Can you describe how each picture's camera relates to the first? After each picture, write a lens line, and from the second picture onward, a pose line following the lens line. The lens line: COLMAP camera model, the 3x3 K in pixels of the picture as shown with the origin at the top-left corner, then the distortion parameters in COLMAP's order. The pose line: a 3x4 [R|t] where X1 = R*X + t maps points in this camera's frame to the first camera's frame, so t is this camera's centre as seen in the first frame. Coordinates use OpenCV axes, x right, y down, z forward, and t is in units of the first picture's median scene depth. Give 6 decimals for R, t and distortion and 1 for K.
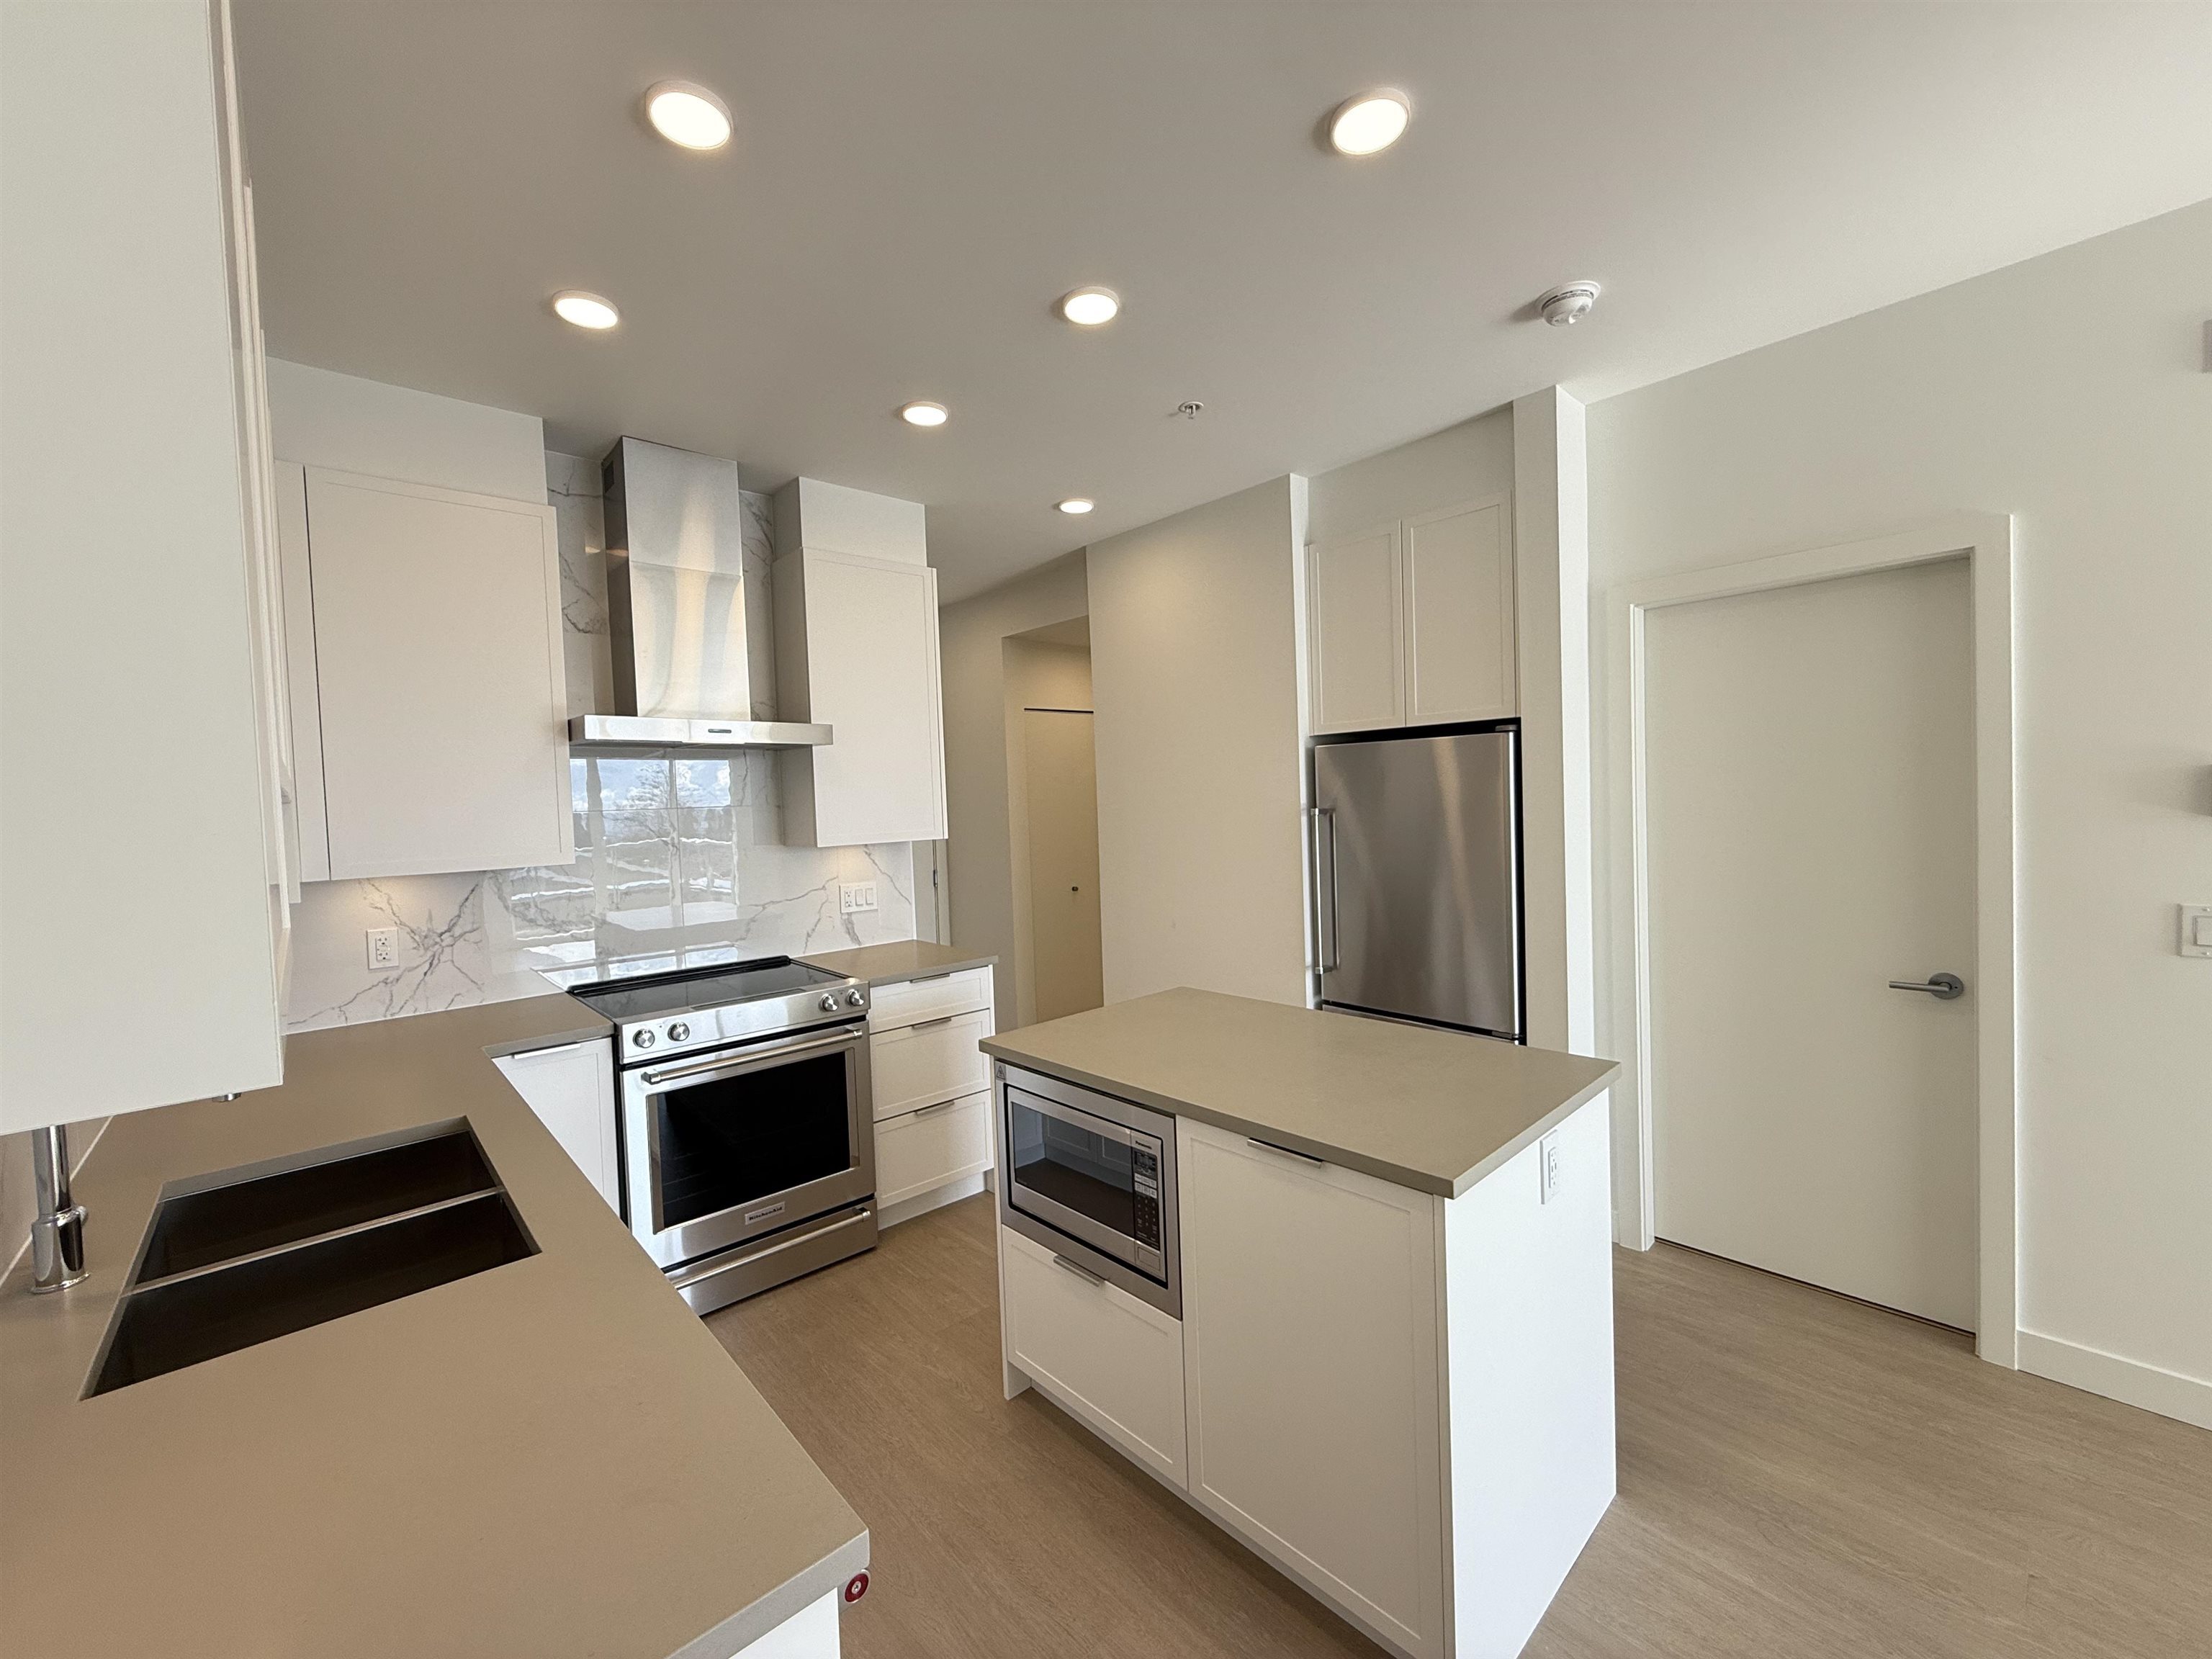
lens RADIAL K [[880.5, 0, 1111.7], [0, 880.5, 827.9], [0, 0, 1]] dist [-0.002719, 0.000592]
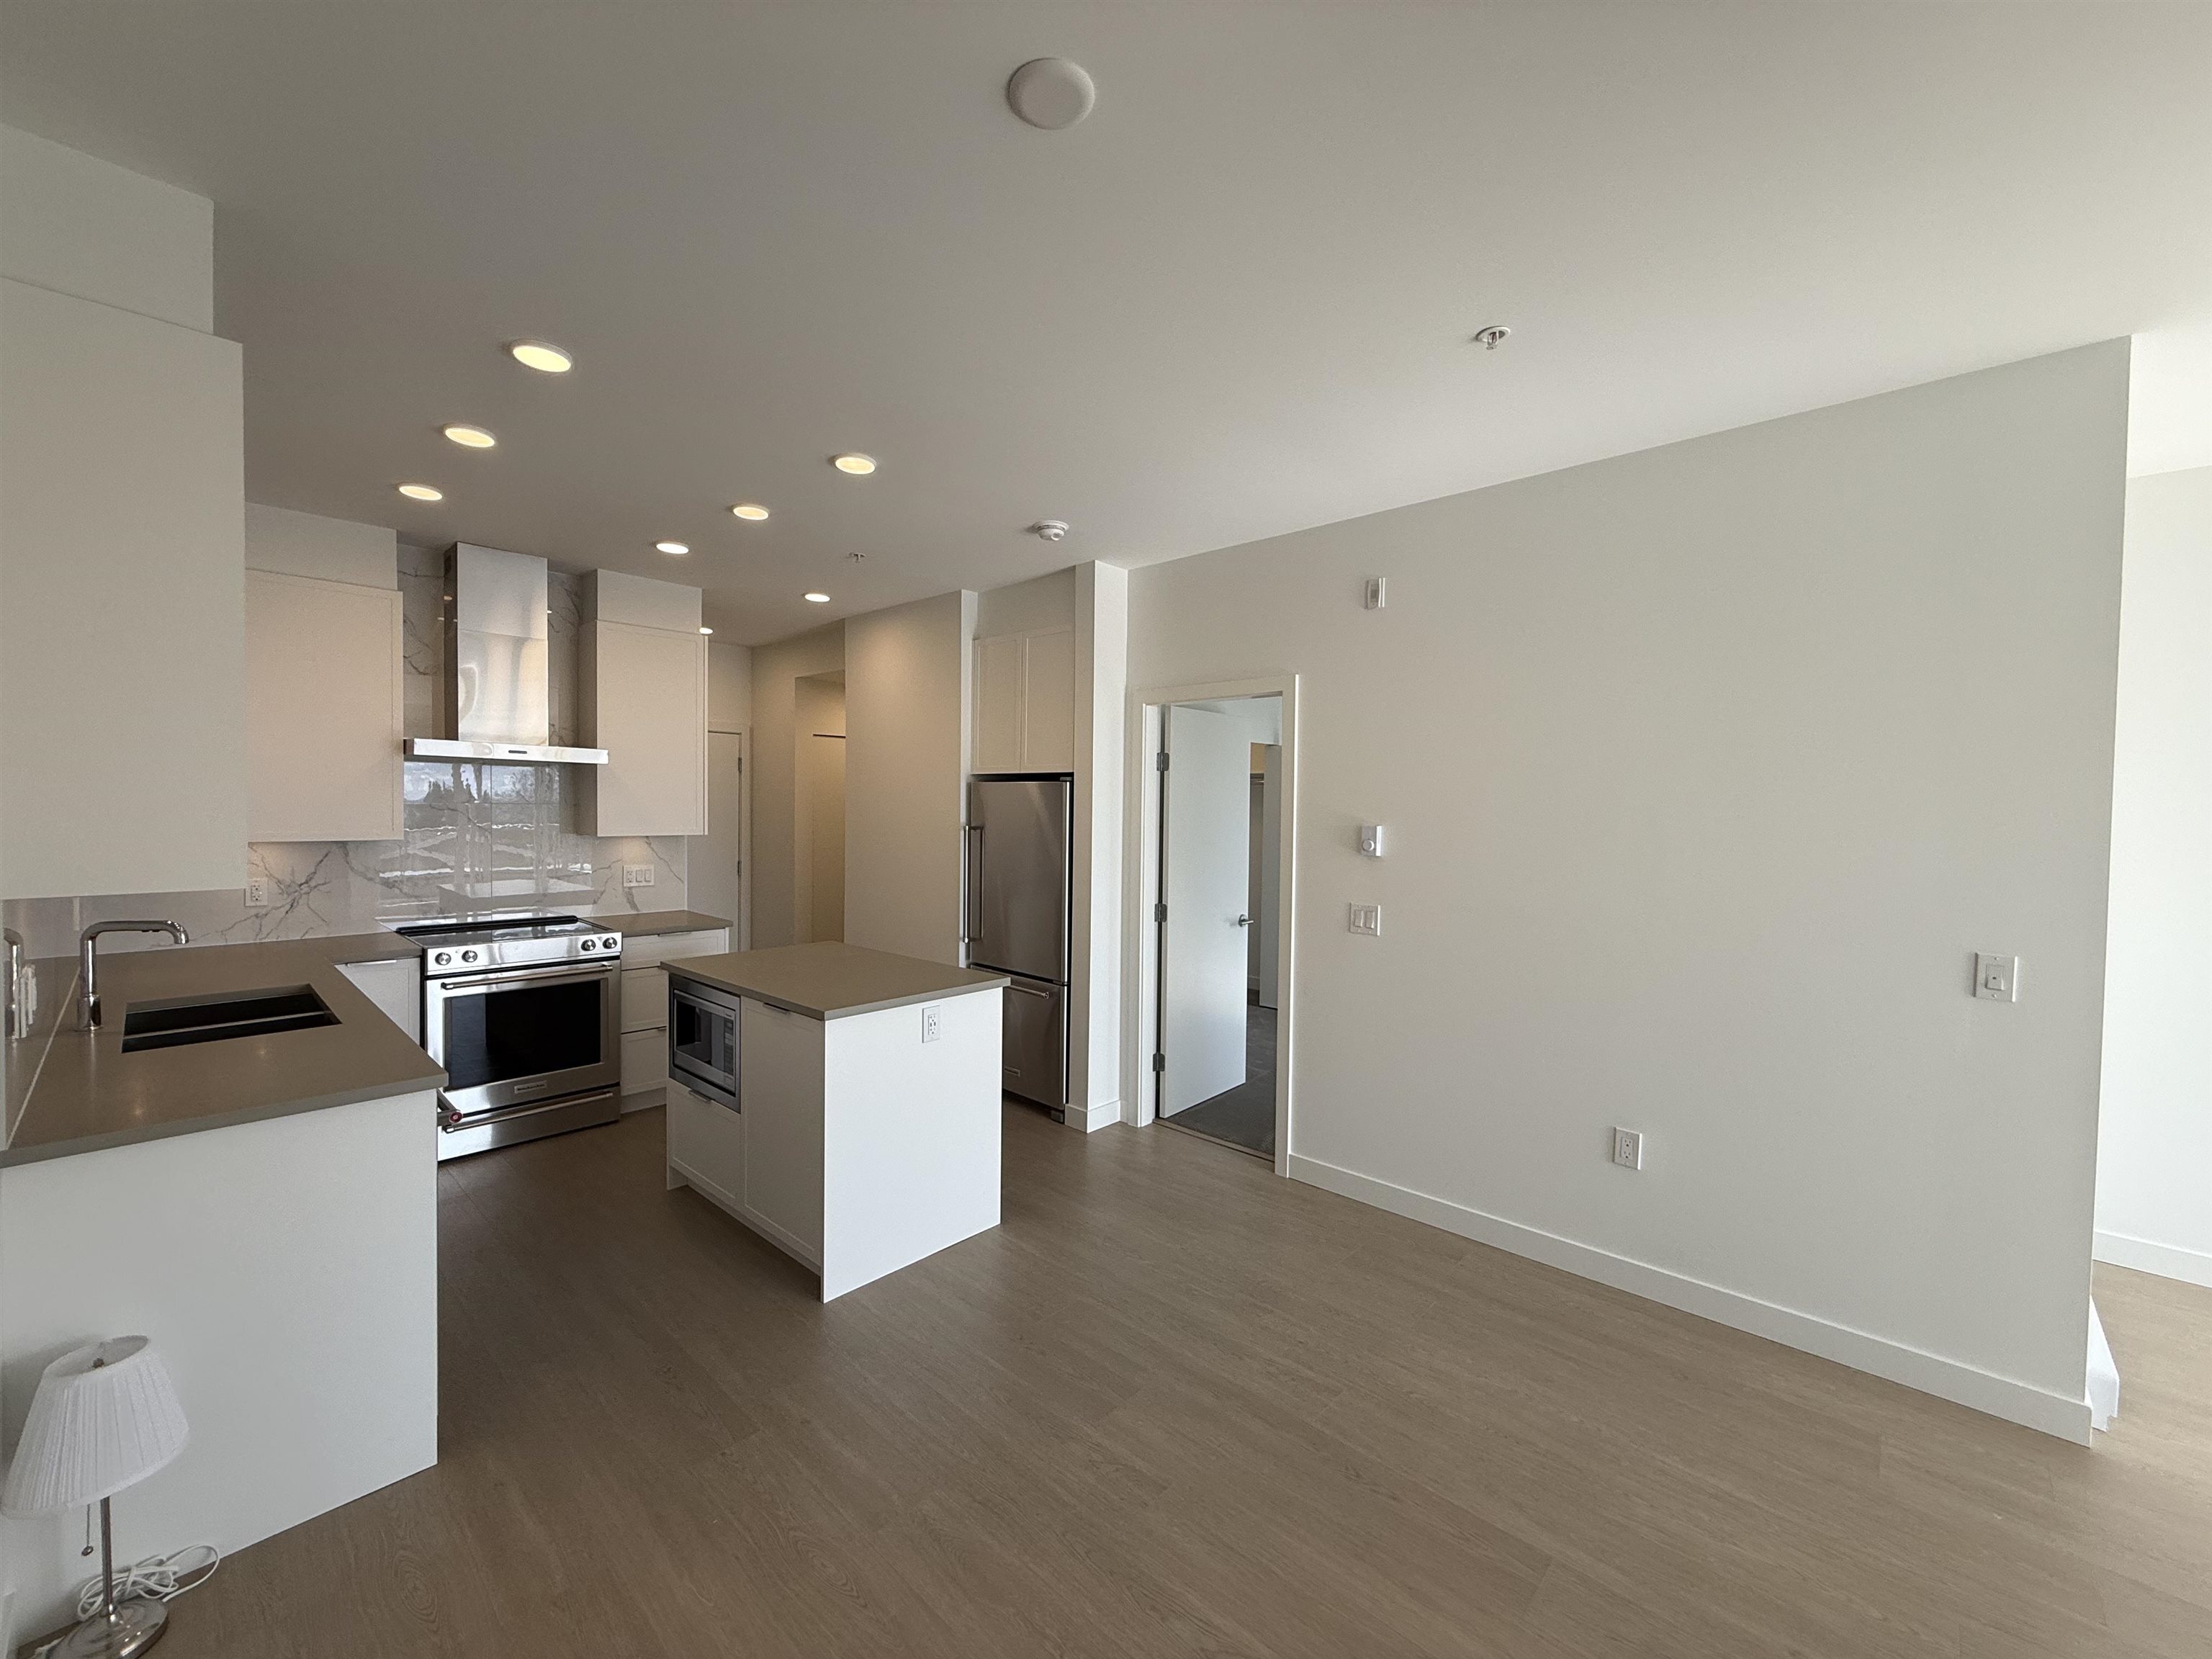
lens RADIAL K [[880.5, 0, 1111.7], [0, 880.5, 827.7], [0, 0, 1]] dist [-0.002719, 0.000592]
pose [[0.994851, 0.047398, 0.089585, 0.392753], [-0.046537, 0.998848, -0.011680, -0.015398], [-0.090036, 0.007450, 0.995911, -0.510820]]
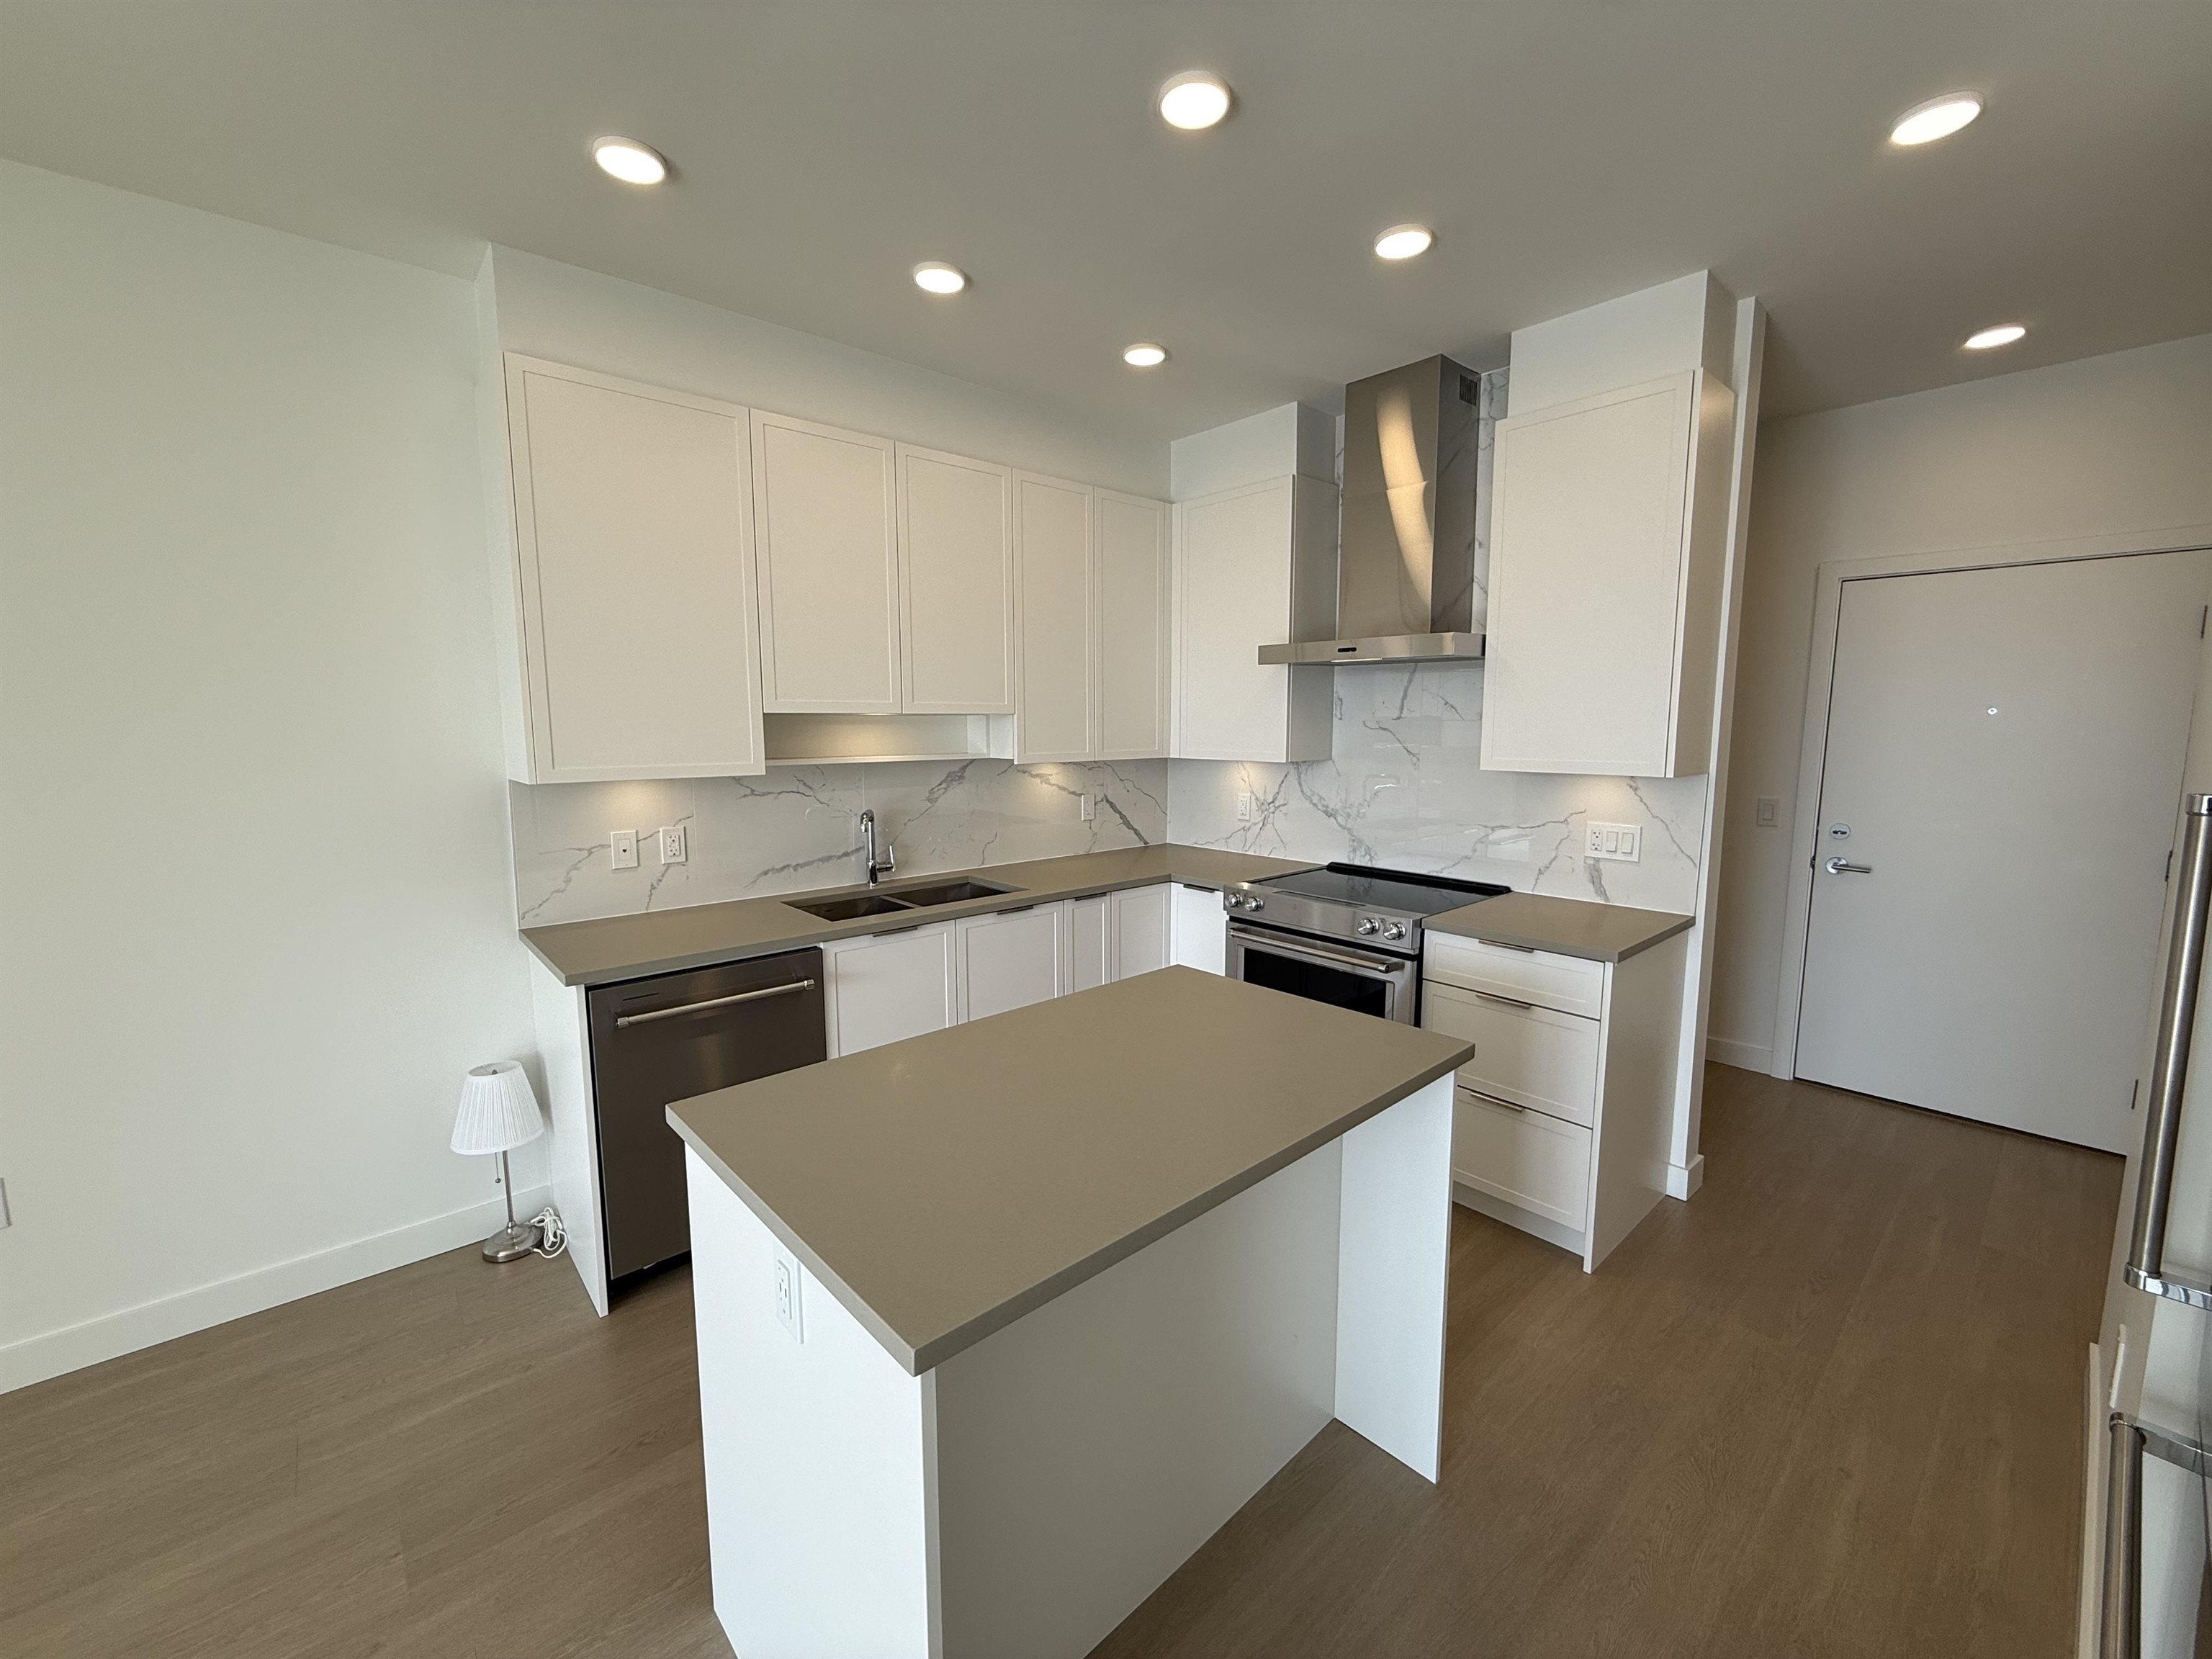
lens RADIAL K [[880.5, 0, 1105.4], [0, 880.5, 827.9], [0, 0, 1]] dist [-0.002719, 0.000592]
pose [[-0.031423, 0.155415, -0.987349, 0.650652], [-0.027743, 0.987321, 0.156294, -0.056205], [0.999121, 0.032303, -0.026713, 0.737670]]
